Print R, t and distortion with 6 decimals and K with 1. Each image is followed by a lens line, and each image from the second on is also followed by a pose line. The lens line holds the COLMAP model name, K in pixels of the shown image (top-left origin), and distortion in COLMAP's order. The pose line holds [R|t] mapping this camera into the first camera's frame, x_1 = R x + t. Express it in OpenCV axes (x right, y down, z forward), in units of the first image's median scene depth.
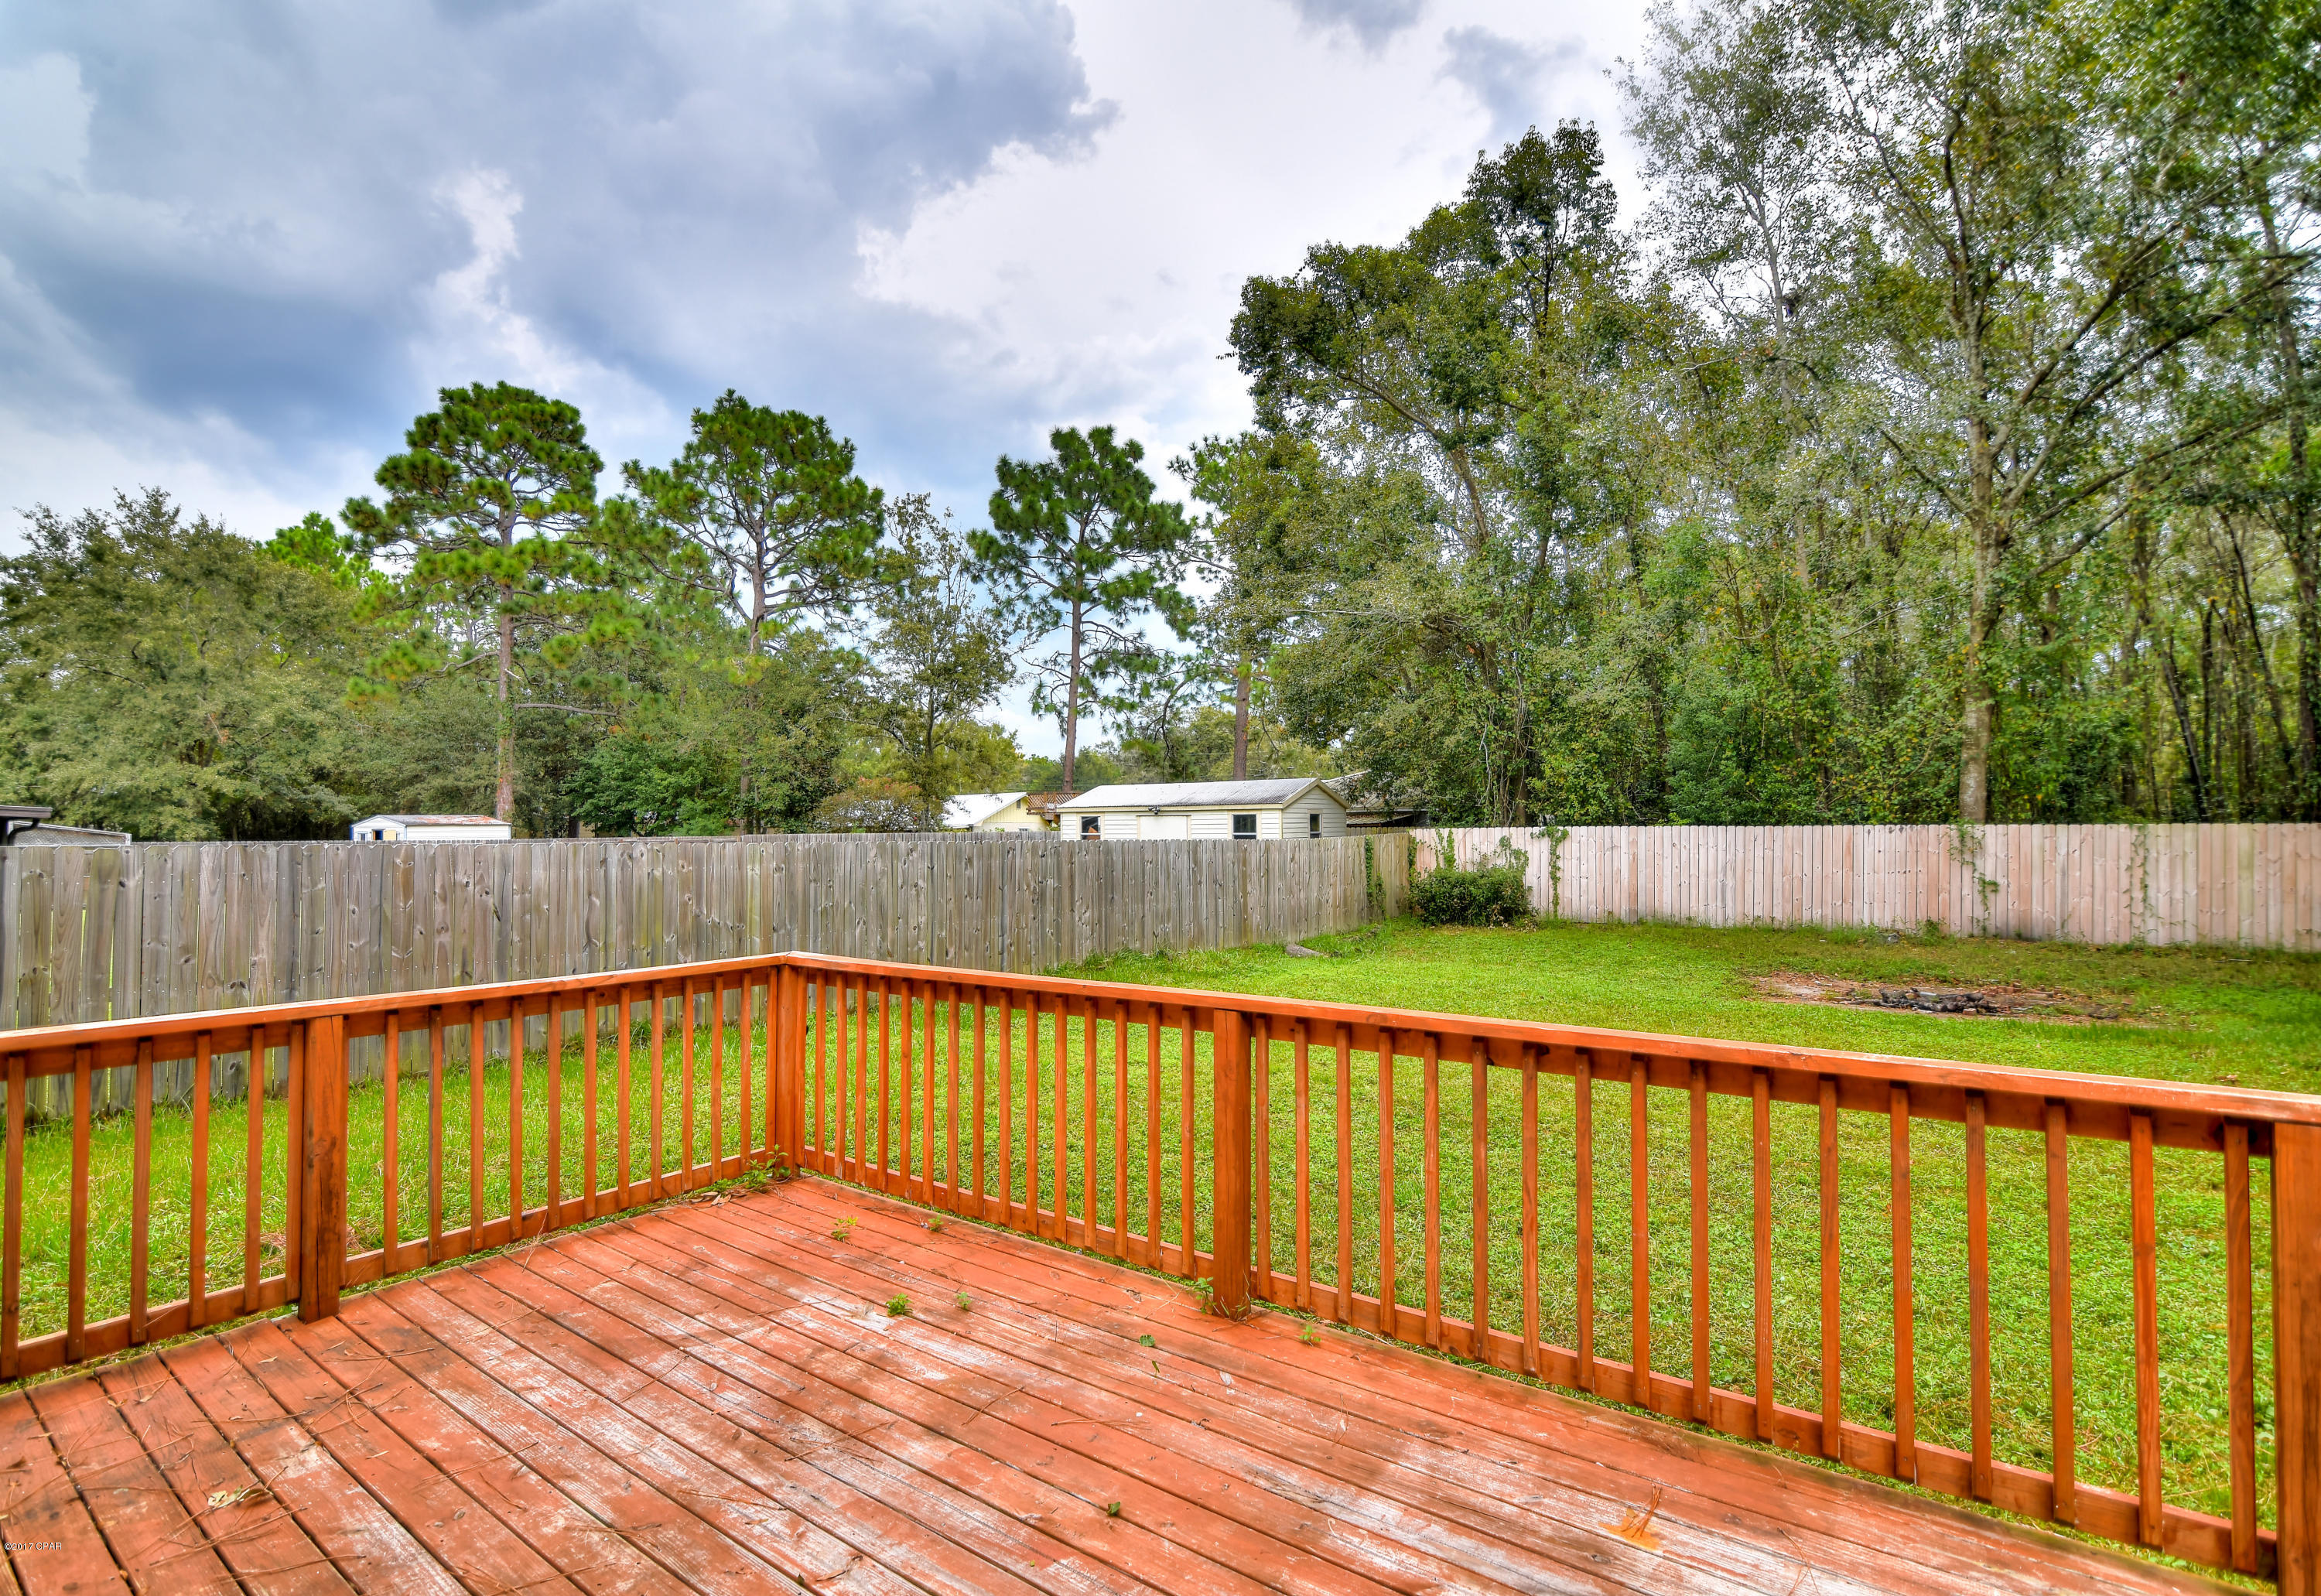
lens RADIAL K [[1098.0, 0, 1099.8], [0, 1098.0, 806.4], [0, 0, 1]] dist [-0.019258, -0.000140]
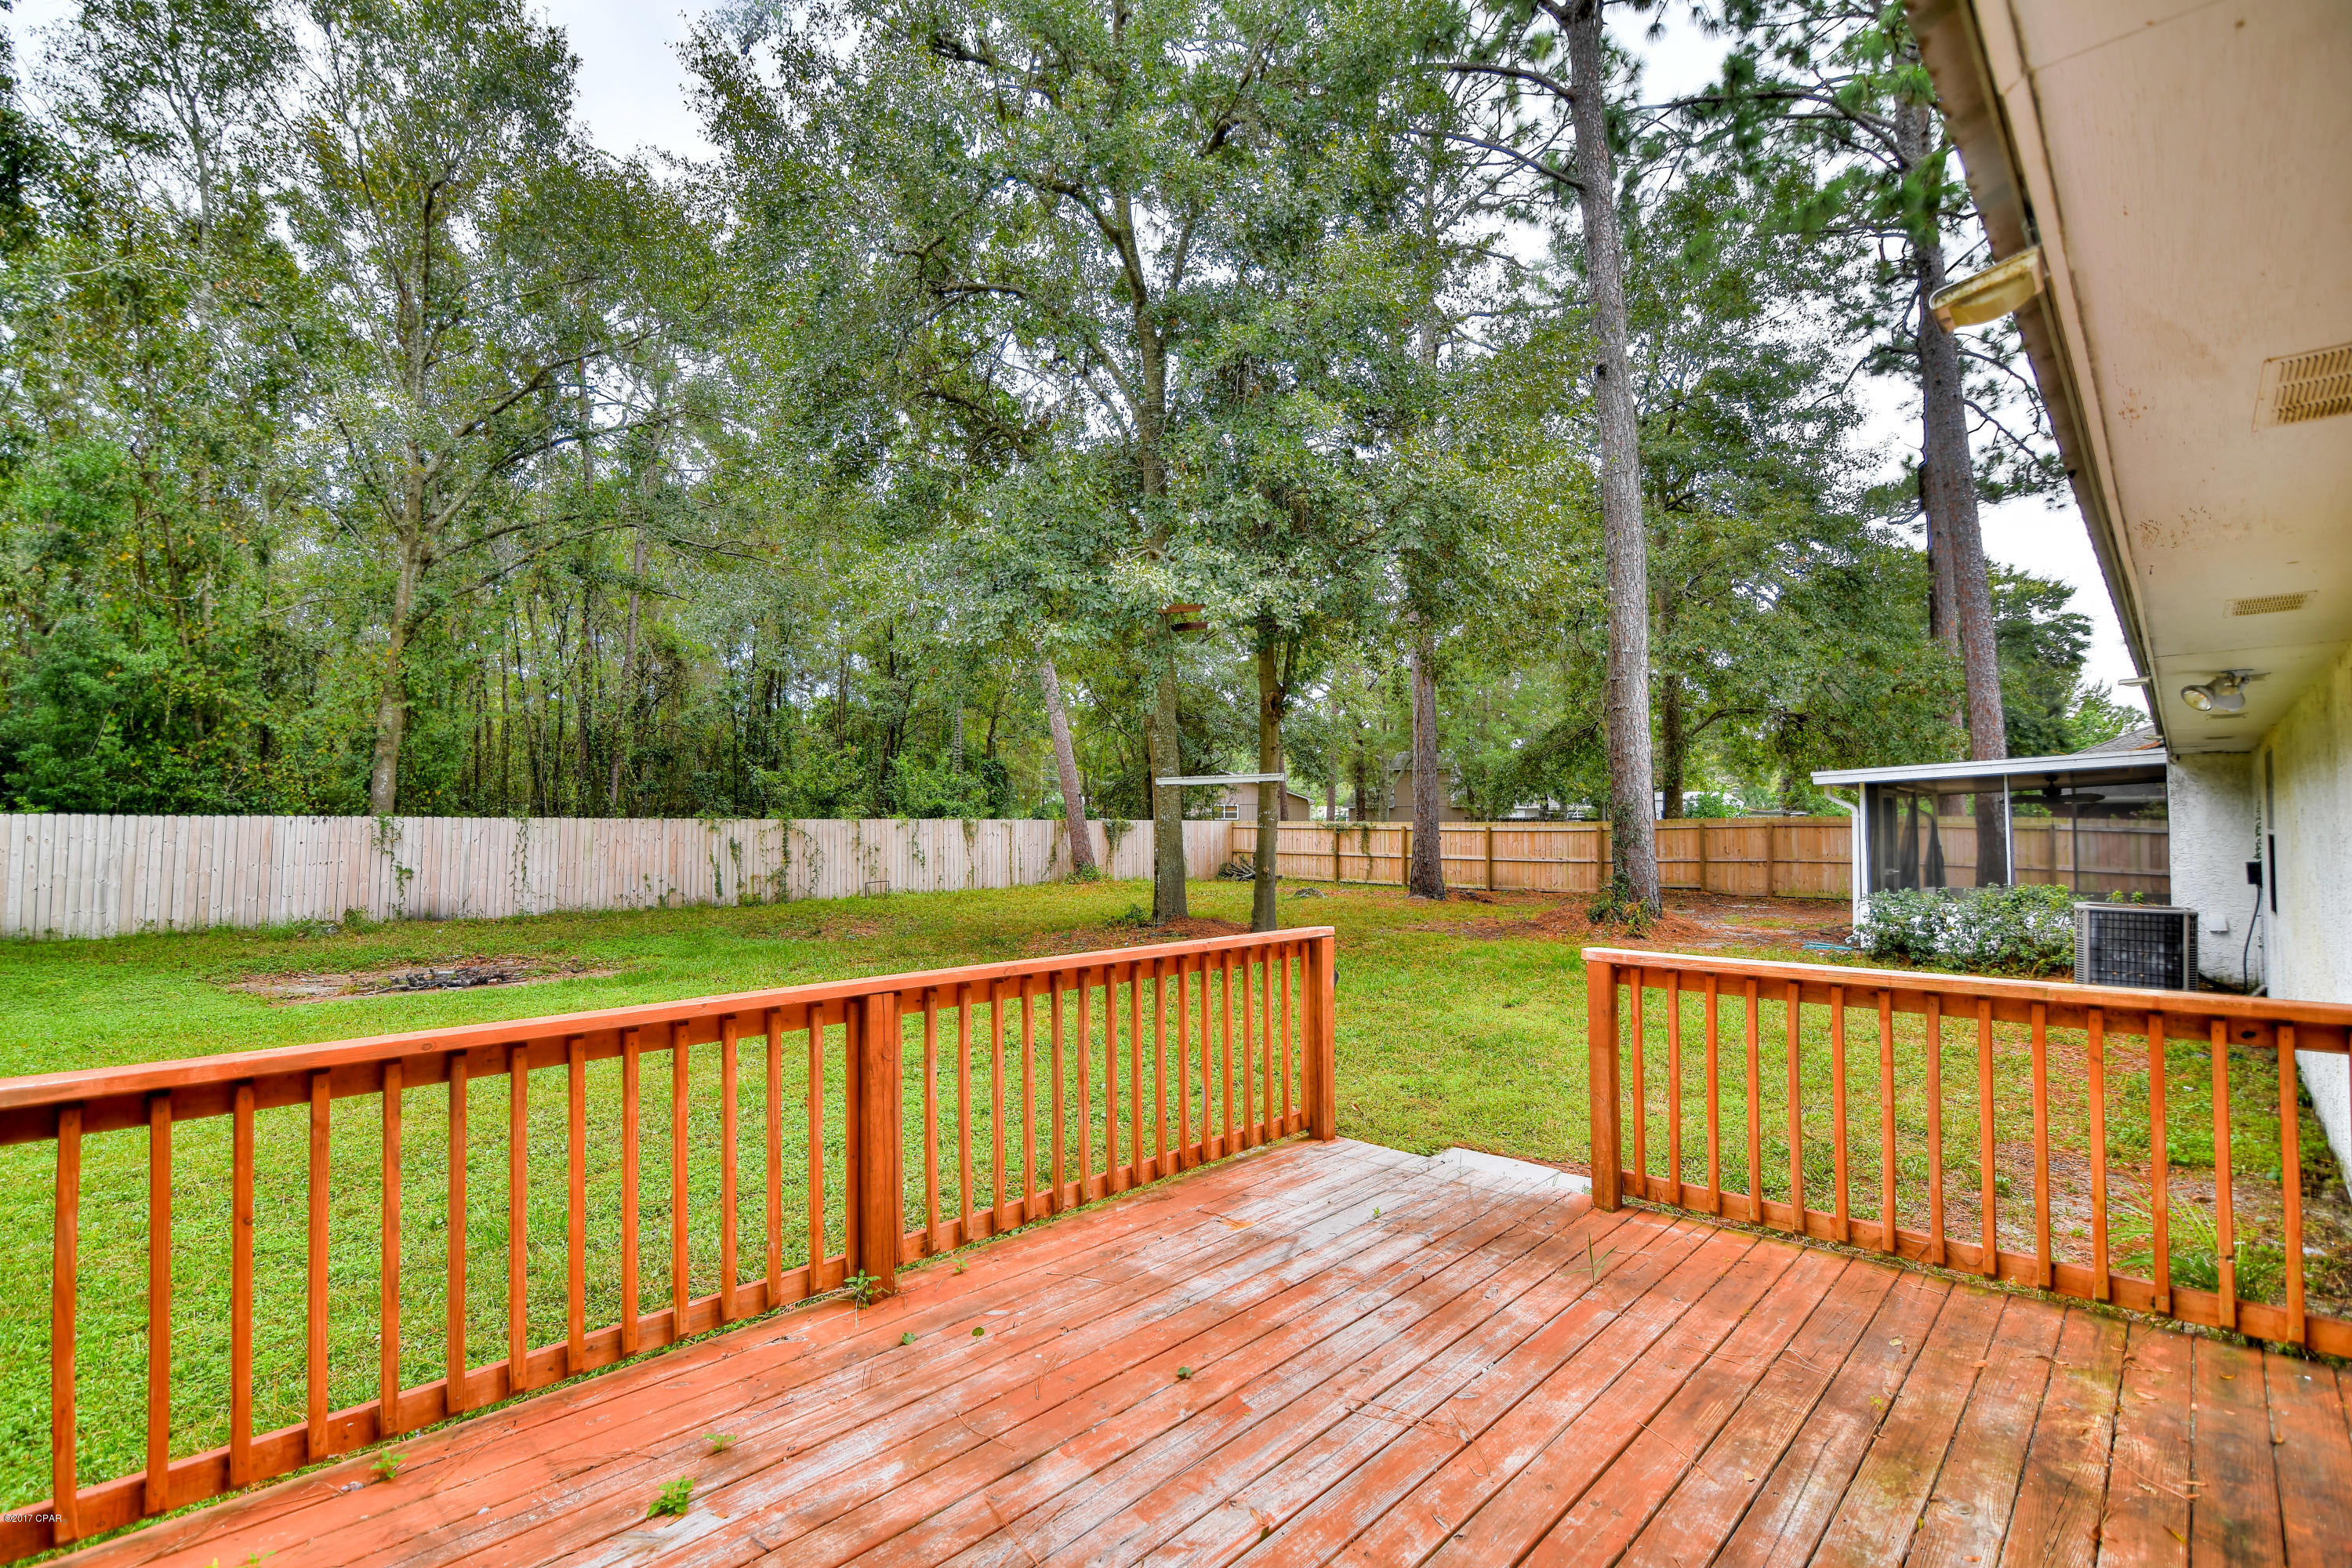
lens RADIAL K [[1083.0, 0, 1169.3], [0, 1083.0, 787.1], [0, 0, 1]] dist [-0.017522, 0.000816]
pose [[0.106704, 0.037513, 0.993583, -0.163407], [-0.025632, 0.999060, -0.034967, 0.005117], [-0.993960, -0.021737, 0.107565, 0.123049]]
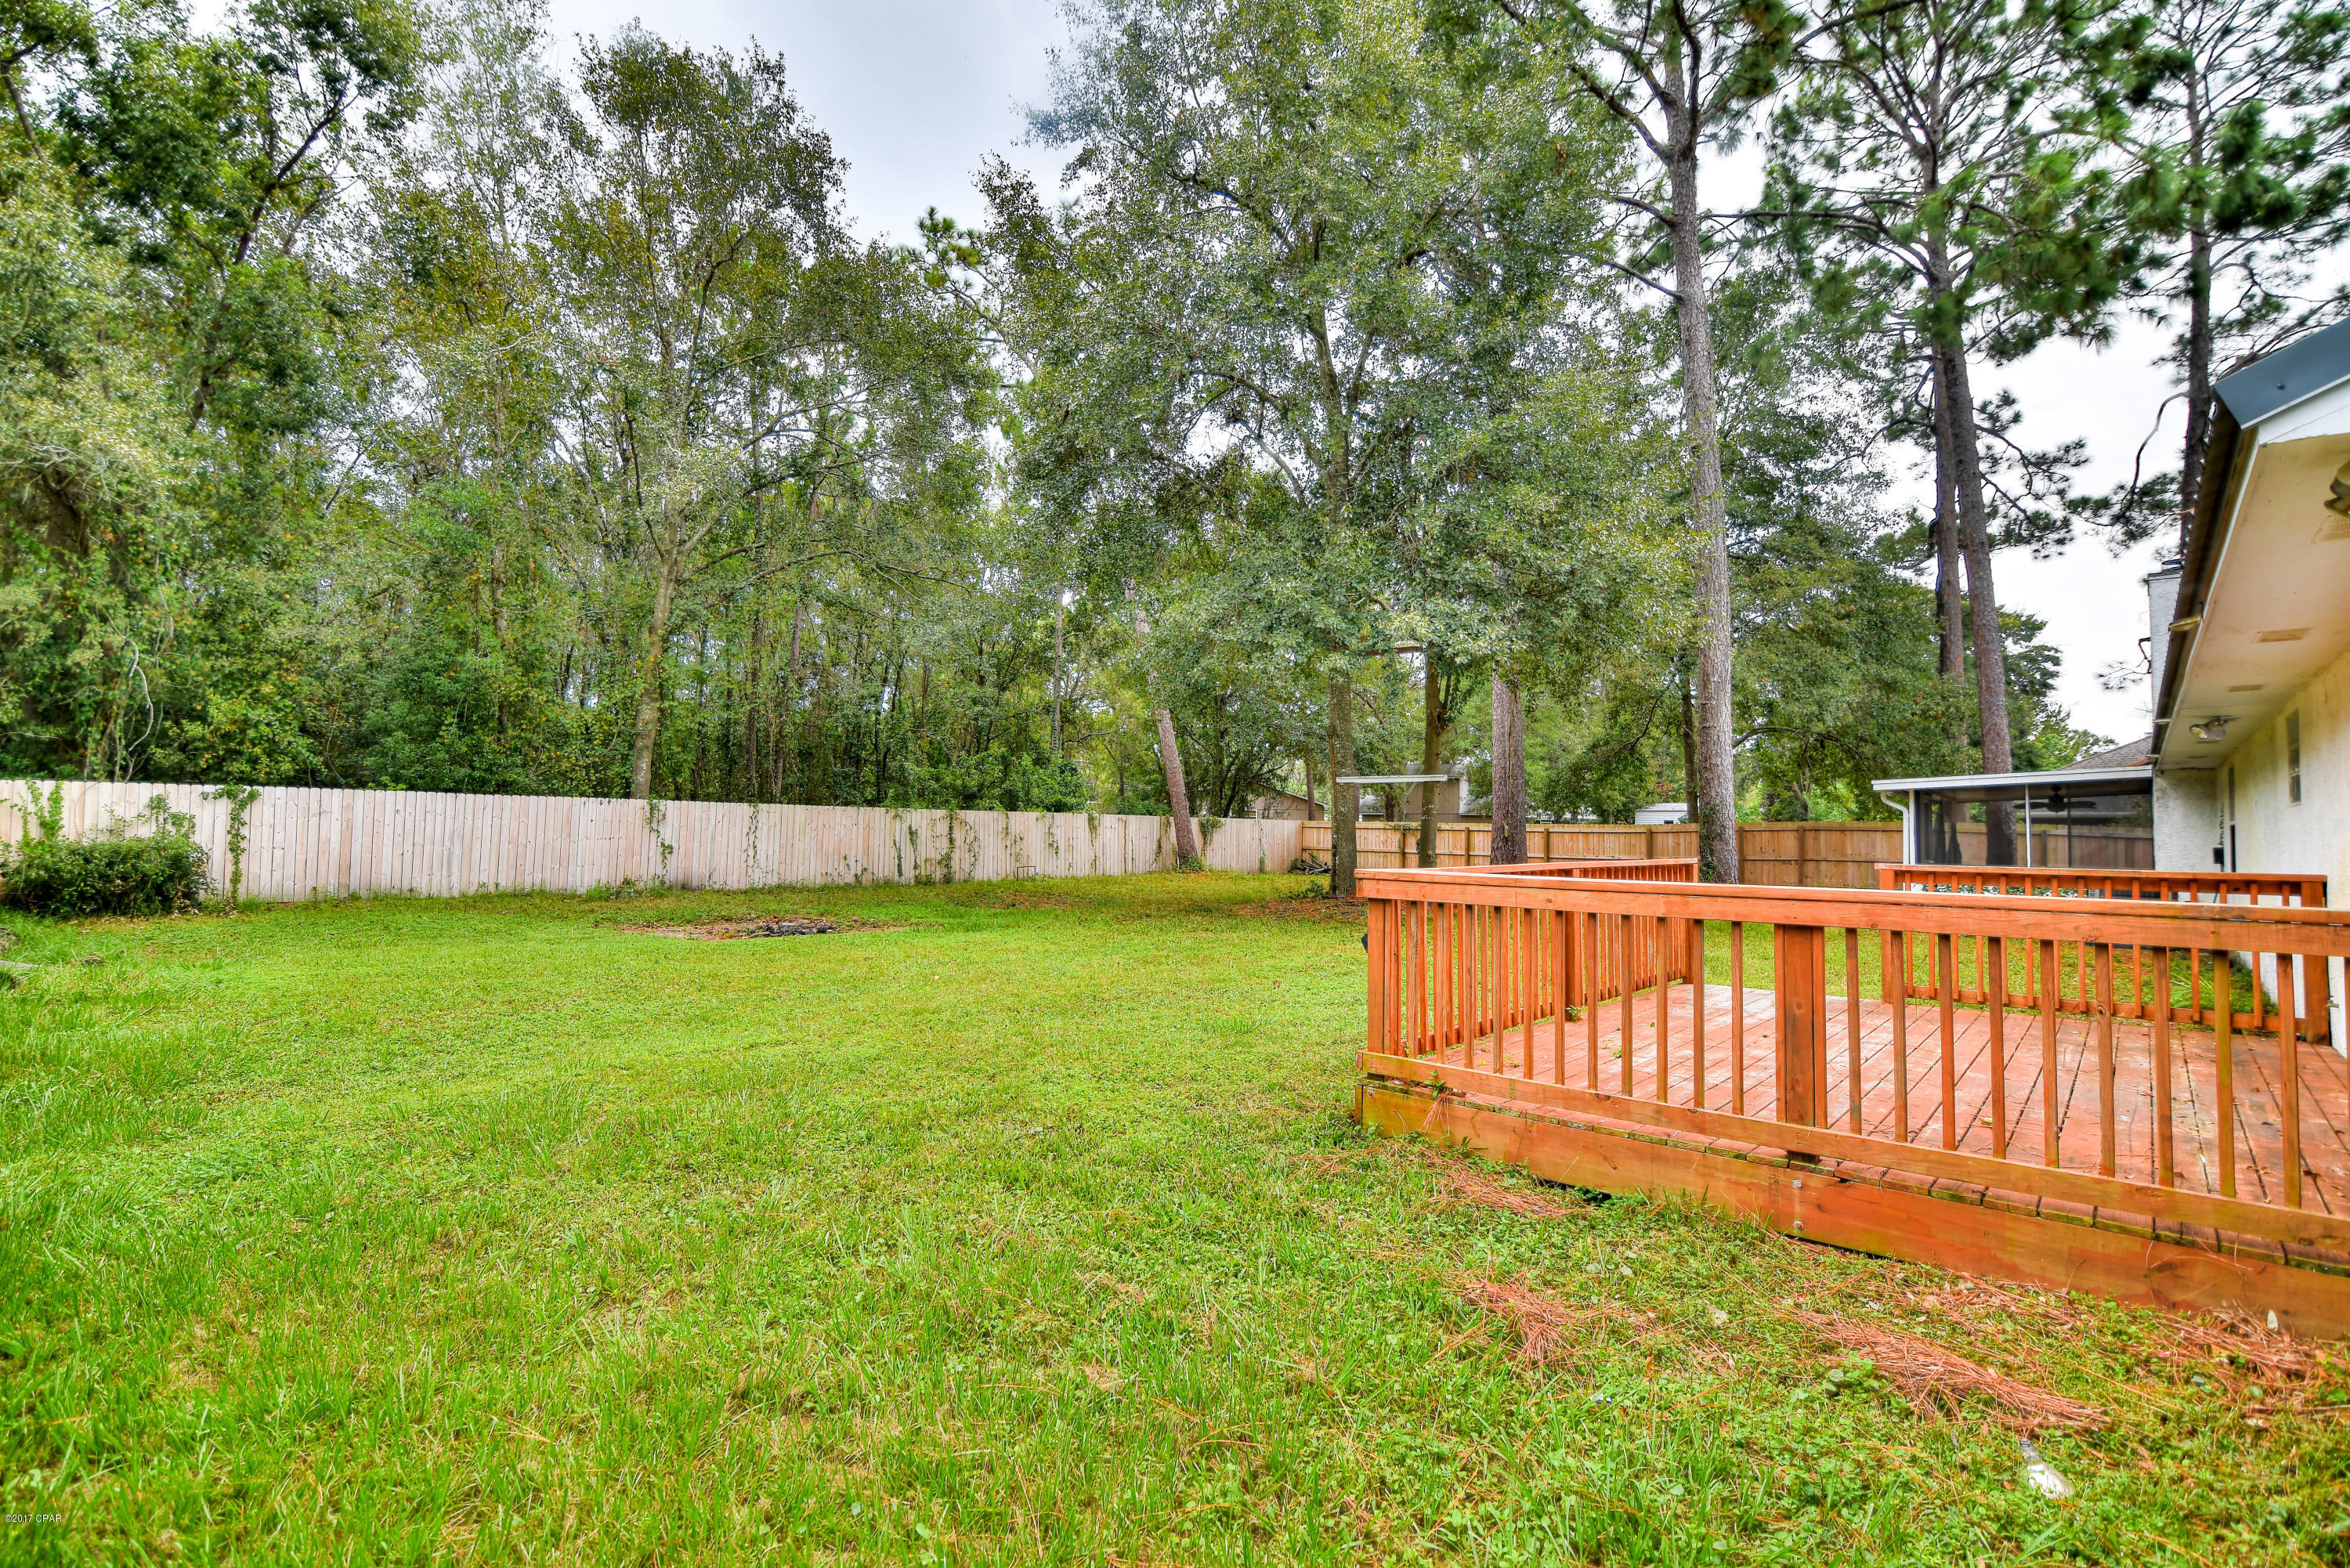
lens RADIAL K [[1083.1, 0, 1166.1], [0, 1083.1, 790.6], [0, 0, 1]] dist [-0.017497, 0.001215]
pose [[0.080076, 0.042266, 0.995892, -0.376570], [-0.041032, 0.998394, -0.039073, 0.030049], [-0.995944, -0.037735, 0.081682, 0.312480]]
